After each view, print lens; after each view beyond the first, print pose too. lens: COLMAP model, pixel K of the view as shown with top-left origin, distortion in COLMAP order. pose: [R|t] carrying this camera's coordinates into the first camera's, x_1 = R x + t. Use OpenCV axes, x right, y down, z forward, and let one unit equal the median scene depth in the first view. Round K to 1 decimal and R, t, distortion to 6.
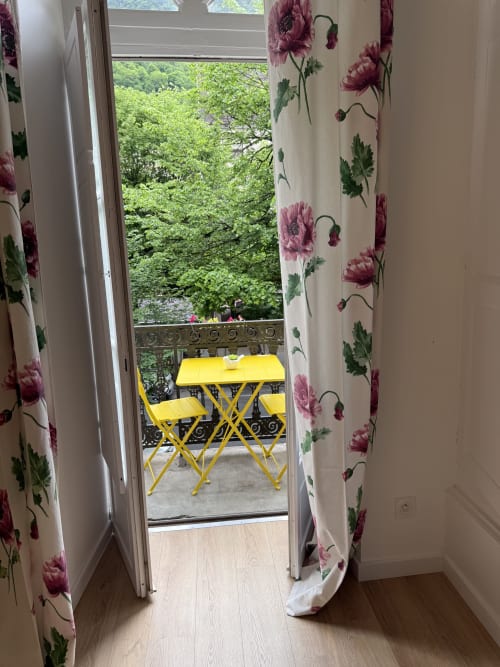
lens RADIAL K [[478.0, 0, 253.0], [0, 478.0, 336.9], [0, 0, 1]] dist [0.047334, -0.056811]
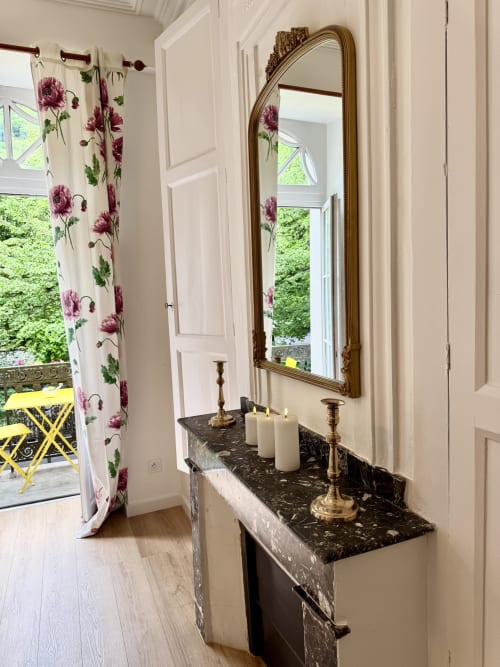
lens RADIAL K [[478.0, 0, 252.8], [0, 478.0, 338.3], [0, 0, 1]] dist [0.047334, -0.056811]
pose [[0.959286, -0.028046, 0.281039, 0.223128], [0.055514, 0.994370, -0.090259, 0.099552], [-0.276926, 0.102186, 0.955442, -0.845852]]
